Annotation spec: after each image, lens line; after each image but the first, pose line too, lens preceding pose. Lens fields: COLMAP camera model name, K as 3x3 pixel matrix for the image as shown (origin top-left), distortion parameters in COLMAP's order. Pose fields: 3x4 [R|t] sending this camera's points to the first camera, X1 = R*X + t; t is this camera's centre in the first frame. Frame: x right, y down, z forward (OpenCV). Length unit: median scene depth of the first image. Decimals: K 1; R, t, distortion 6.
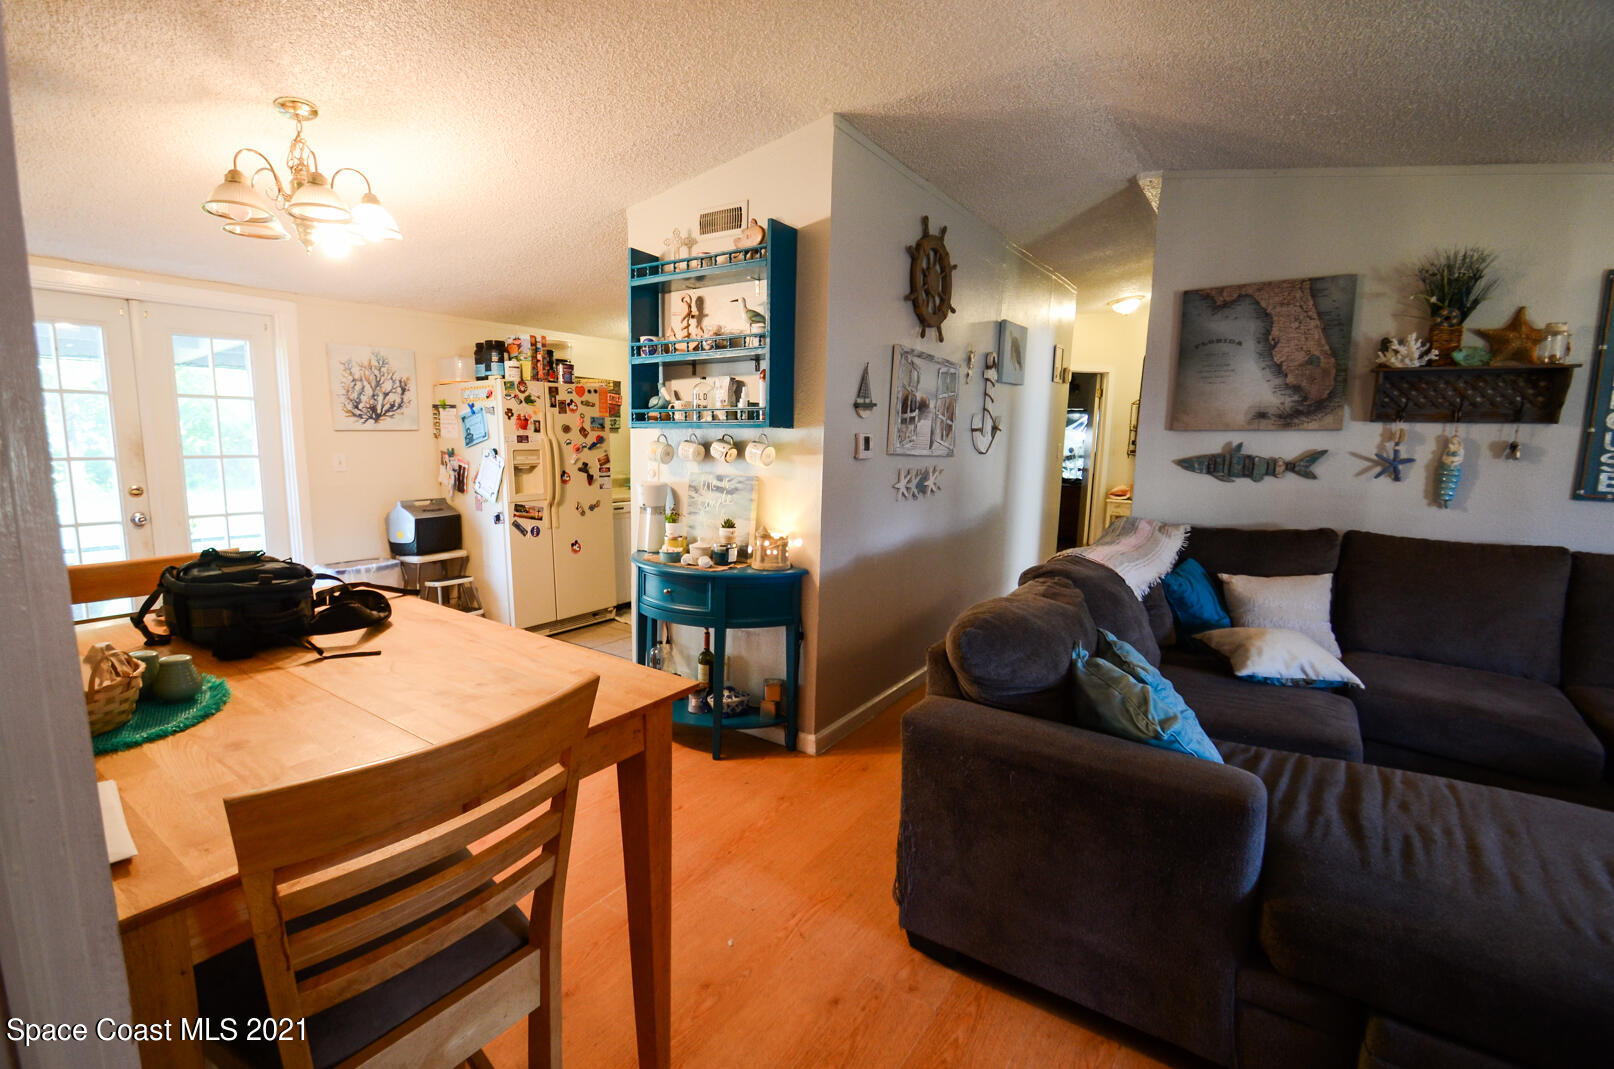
lens RADIAL K [[722.6, 0, 774.4], [0, 722.6, 538.7], [0, 0, 1]] dist [0.016796, -0.017452]
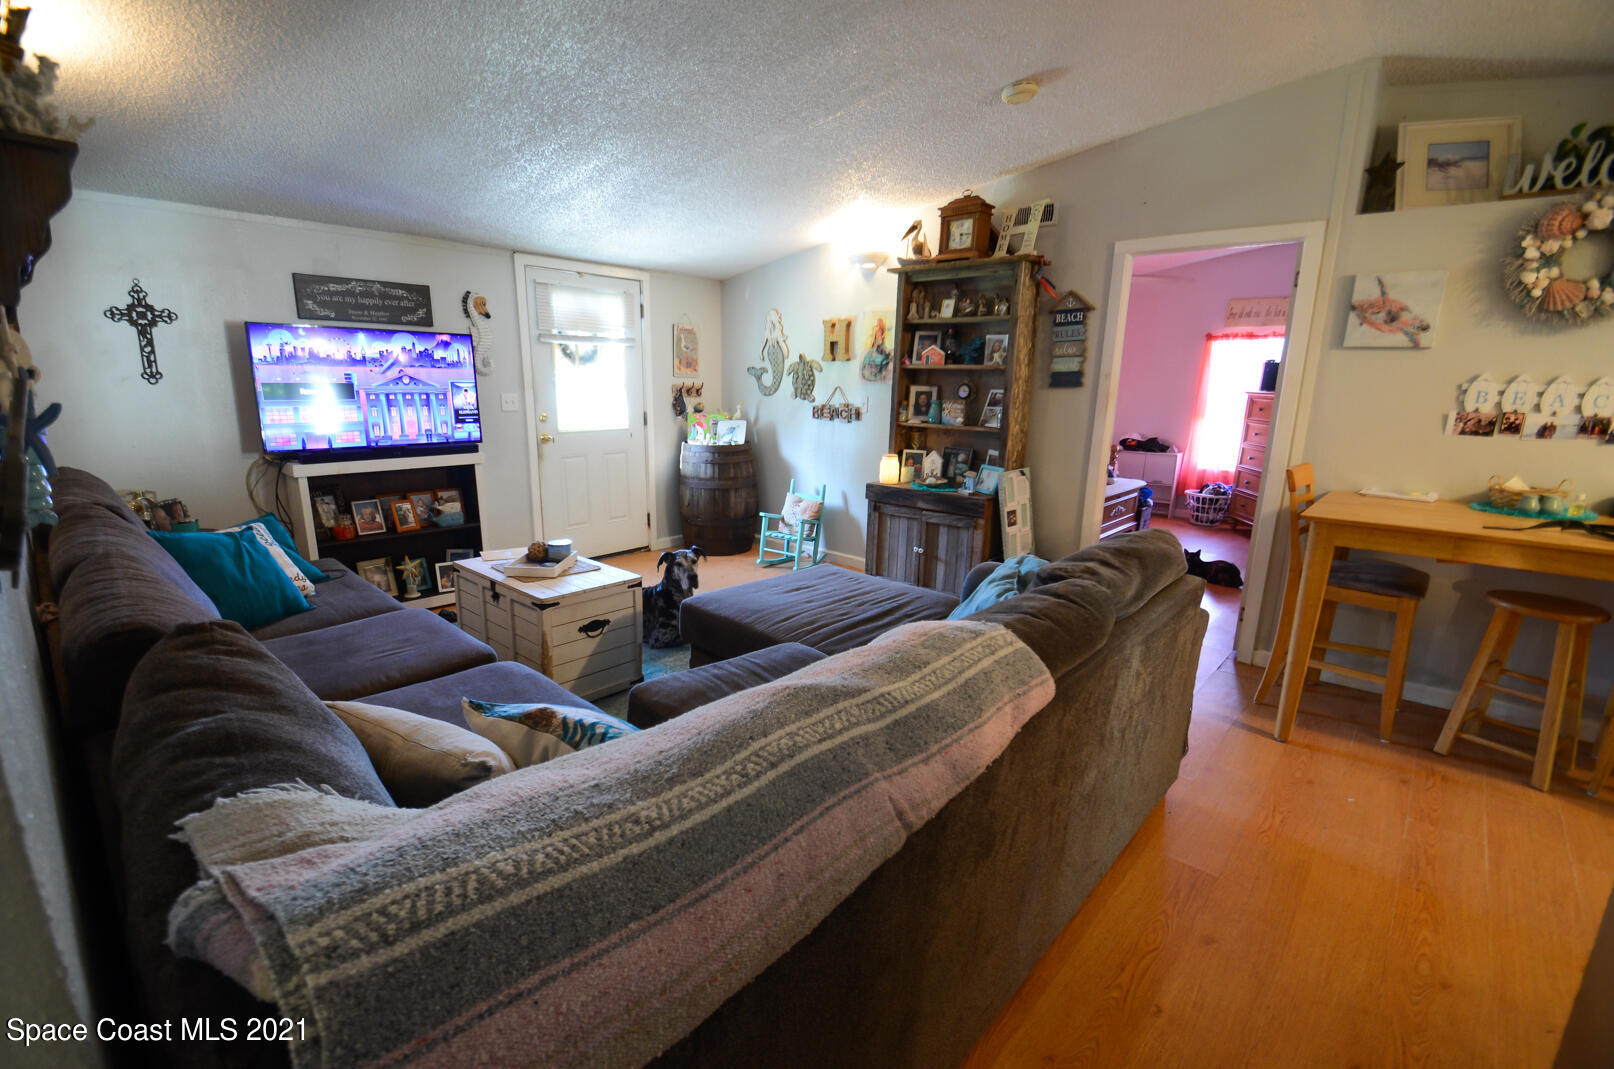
lens RADIAL K [[717.0, 0, 777.6], [0, 717.0, 536.6], [0, 0, 1]] dist [0.017396, -0.016985]
pose [[-0.991866, -0.052762, 0.115838, 0.440977], [-0.008341, 0.935030, 0.354470, -0.173241], [-0.127014, 0.350620, -0.927865, 1.250644]]
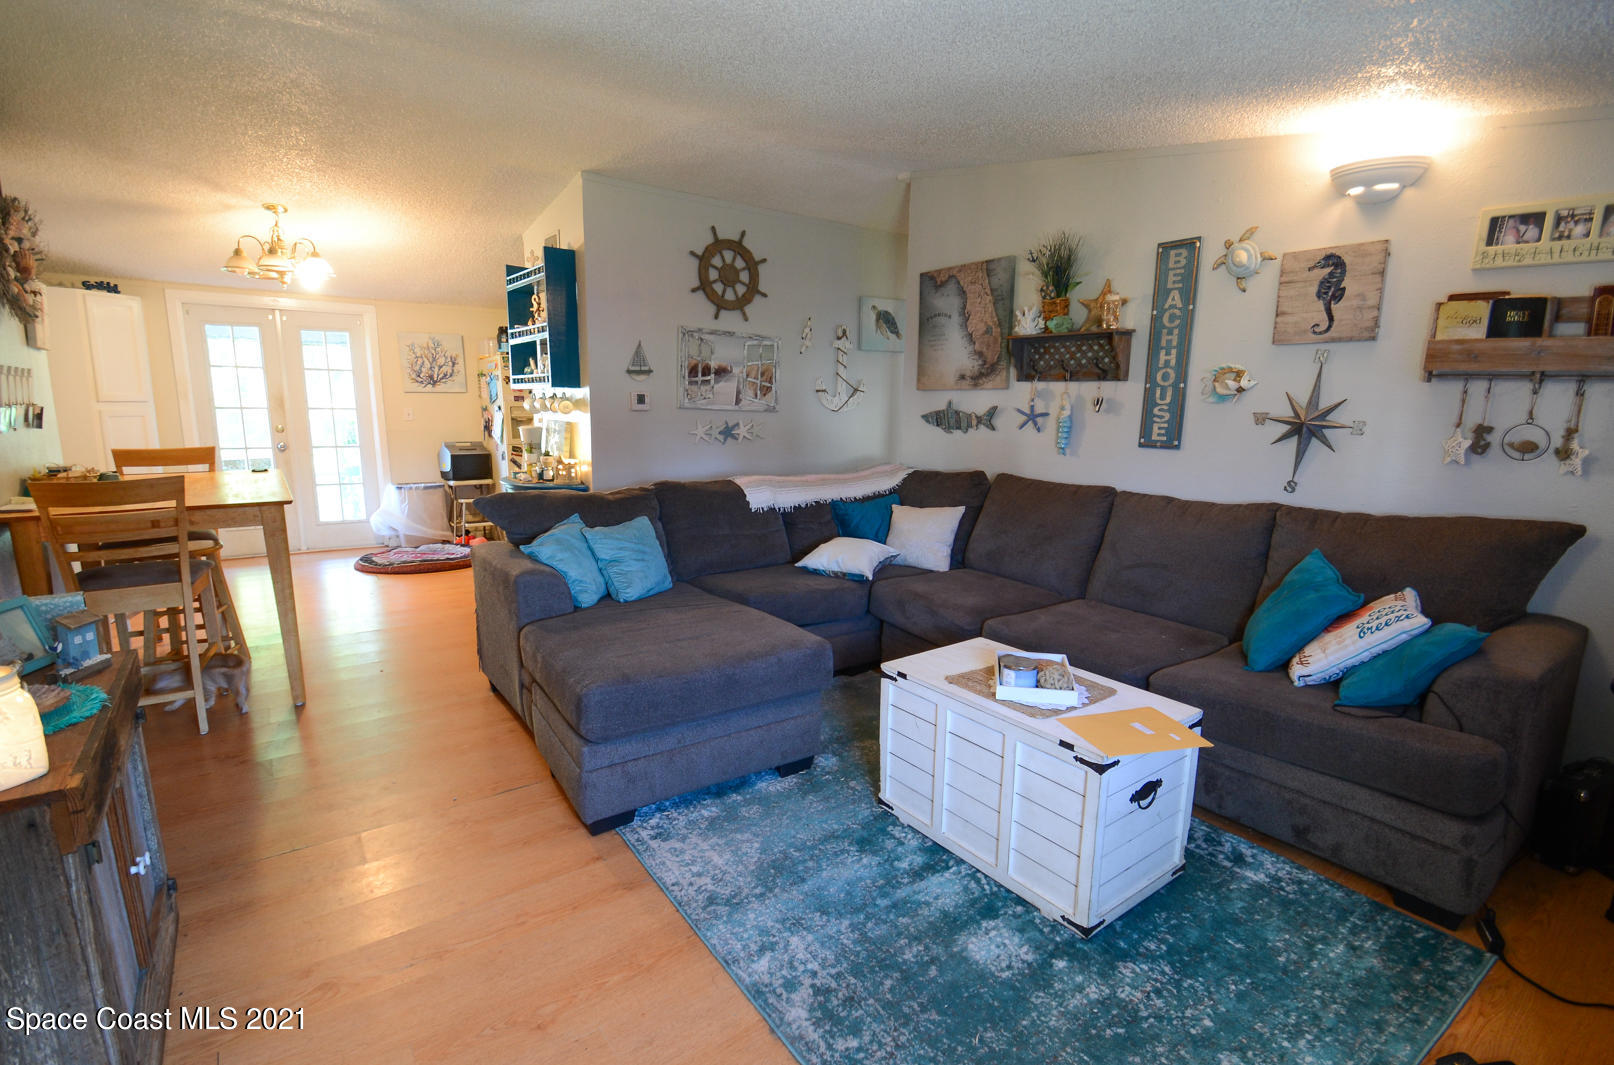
lens RADIAL K [[761.5, 0, 801.3], [0, 761.5, 539.5], [0, 0, 1]] dist [0.017108, -0.015934]
pose [[0.947586, 0.059748, -0.313864, 0.867437], [-0.049760, 0.997970, 0.039748, 0.062200], [0.315602, -0.022046, 0.948636, -0.290433]]
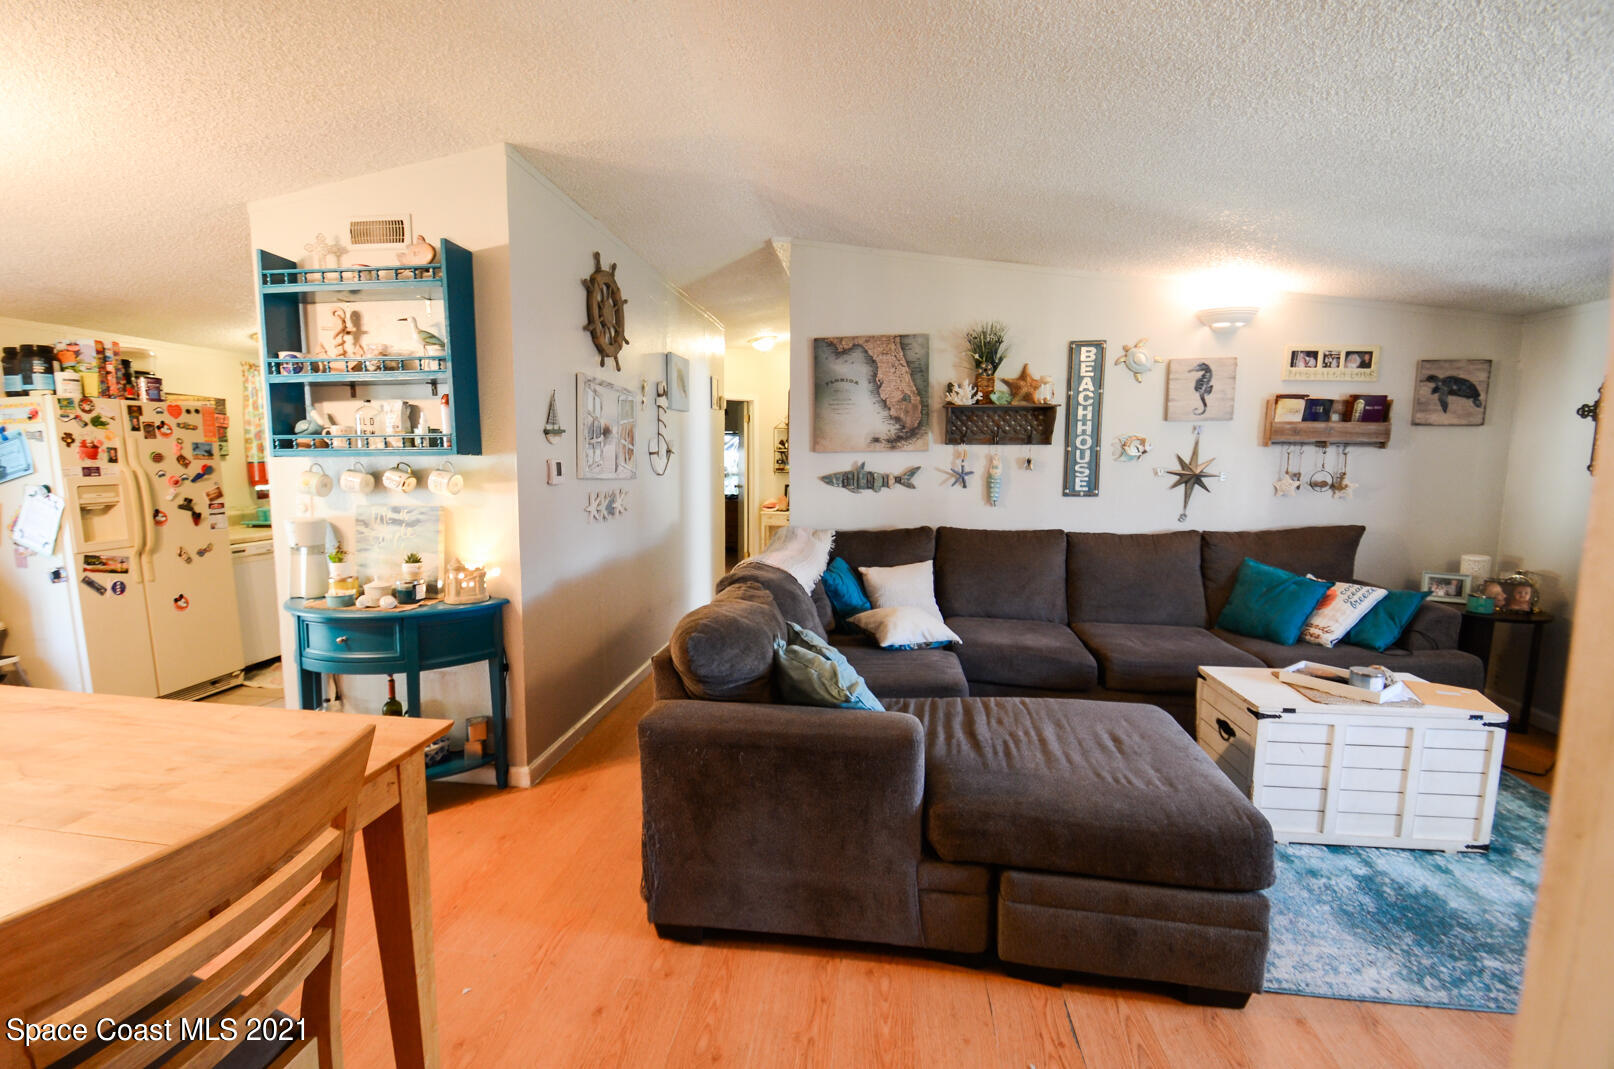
lens RADIAL K [[717.0, 0, 777.6], [0, 717.0, 536.6], [0, 0, 1]] dist [0.017396, -0.016985]
pose [[0.889516, -0.064492, 0.452329, -0.059900], [0.077860, 0.996904, -0.010977, -0.001999], [-0.450221, 0.044982, 0.891784, -0.031401]]
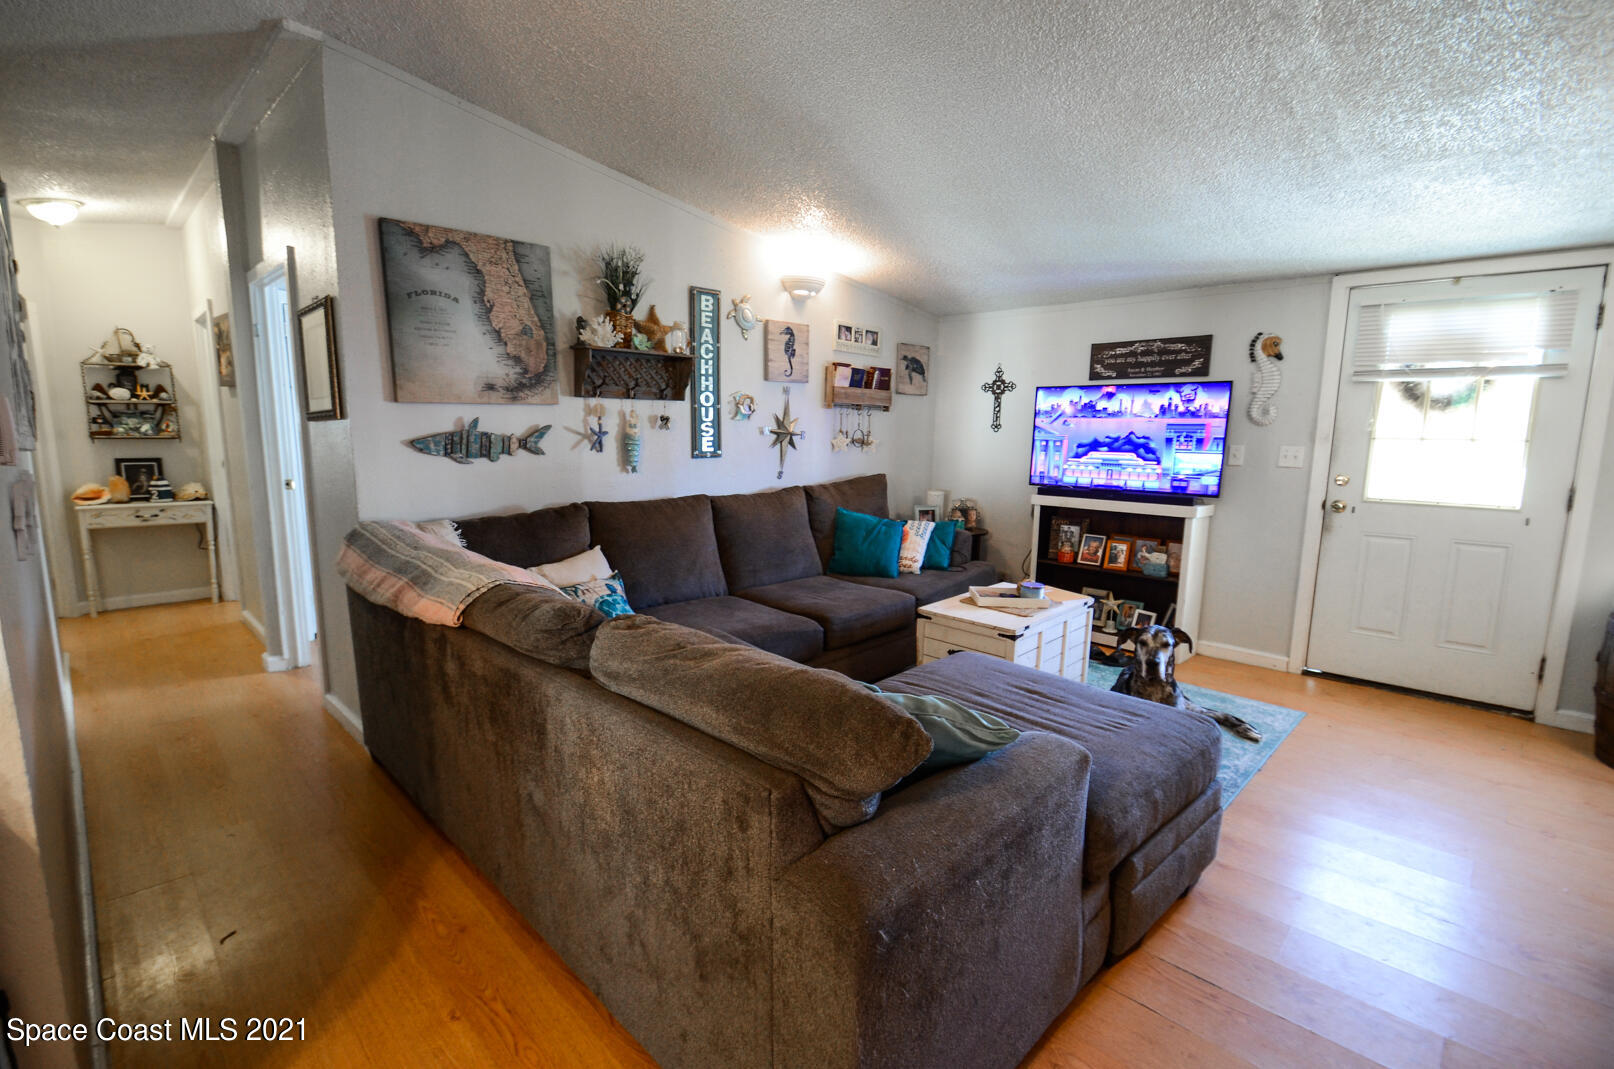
lens RADIAL K [[733.9, 0, 781.7], [0, 733.9, 539.7], [0, 0, 1]] dist [0.017499, -0.018163]
pose [[0.166483, -0.167004, 0.971799, -0.185700], [0.135927, 0.980031, 0.145133, -0.071902], [-0.976631, 0.107932, 0.185859, 0.525517]]
